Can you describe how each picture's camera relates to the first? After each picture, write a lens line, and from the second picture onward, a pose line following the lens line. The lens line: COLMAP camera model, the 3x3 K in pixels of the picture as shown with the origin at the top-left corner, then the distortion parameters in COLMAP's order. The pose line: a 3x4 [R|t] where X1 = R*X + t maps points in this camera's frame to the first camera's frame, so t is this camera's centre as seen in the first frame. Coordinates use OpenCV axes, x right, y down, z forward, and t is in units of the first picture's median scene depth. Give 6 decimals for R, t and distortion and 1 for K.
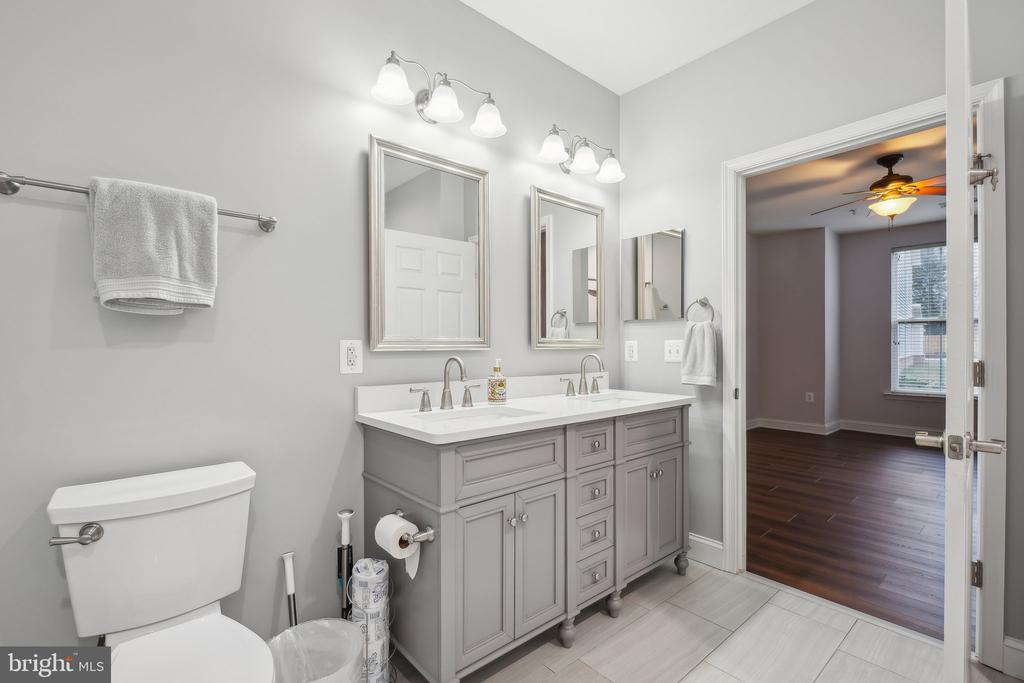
lens RADIAL K [[469.1, 0, 508.7], [0, 469.1, 329.5], [0, 0, 1]] dist [-0.059732, 0.021822]
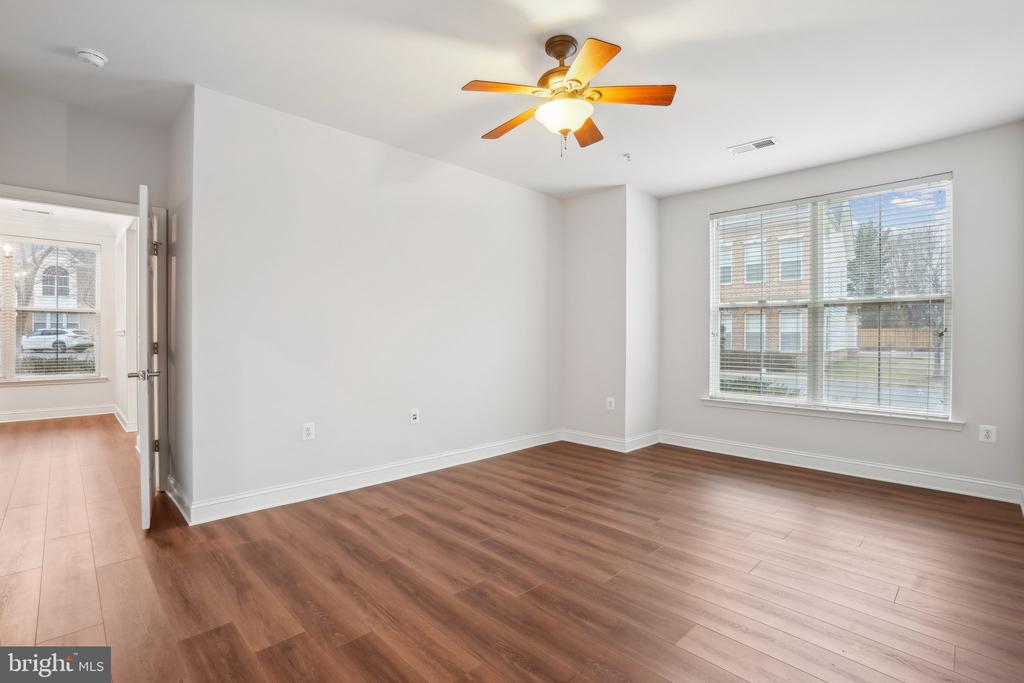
lens RADIAL K [[469.1, 0, 508.7], [0, 469.1, 329.5], [0, 0, 1]] dist [-0.059732, 0.021822]
pose [[0.998704, 0.005316, 0.050615, 0.444194], [-0.006236, 0.999818, 0.018032, 0.007564], [-0.050510, -0.018324, 0.998555, 0.215475]]
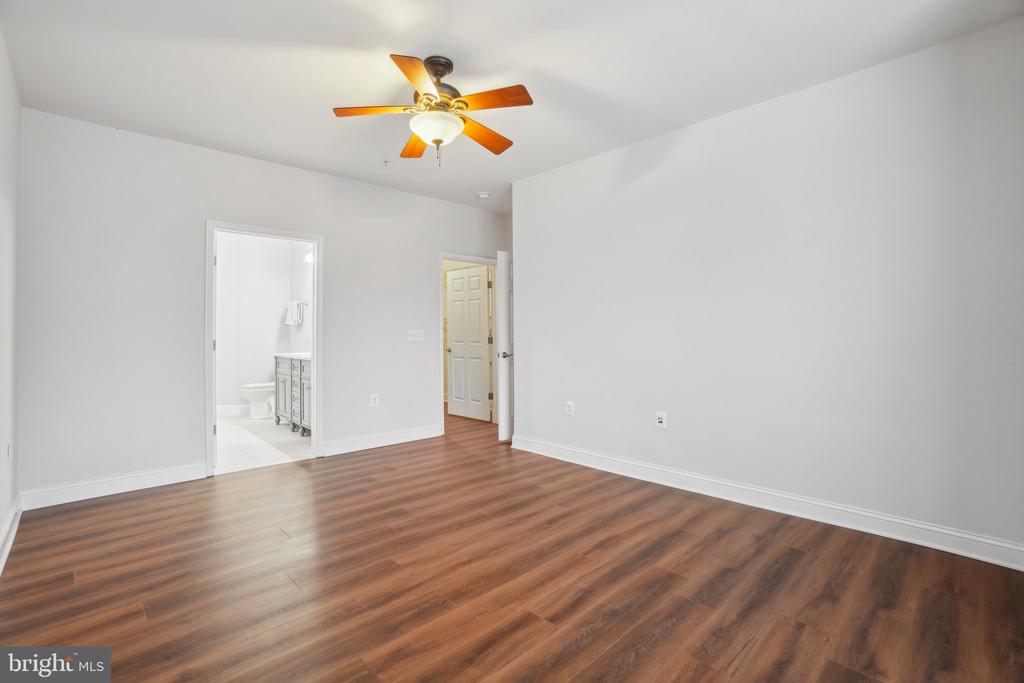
lens RADIAL K [[469.1, 0, 508.7], [0, 469.1, 329.5], [0, 0, 1]] dist [-0.059732, 0.021822]
pose [[0.040640, -0.003833, -0.999166, 0.921456], [0.042153, 0.999109, -0.002118, 0.017722], [0.998284, -0.042032, 0.040766, 0.642902]]
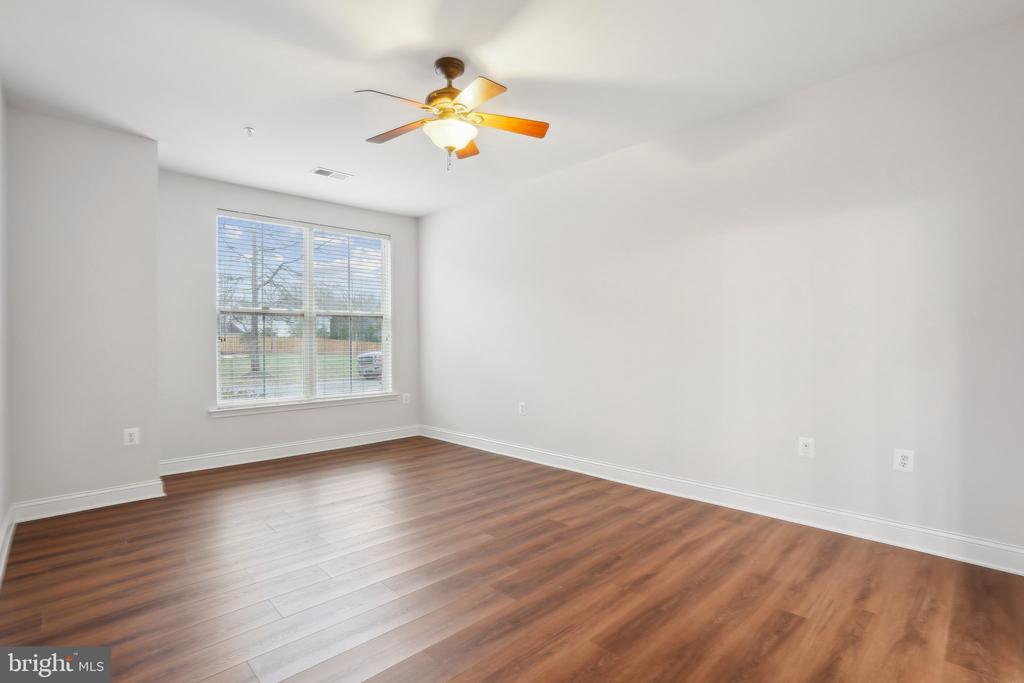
lens RADIAL K [[461.1, 0, 508.5], [0, 461.1, 339.2], [0, 0, 1]] dist [-0.060893, 0.019664]
pose [[-0.021370, 0.004233, 0.999763, 0.103525], [-0.025703, 0.999658, -0.004782, 0.019193], [-0.999441, -0.025799, -0.021254, 0.556599]]
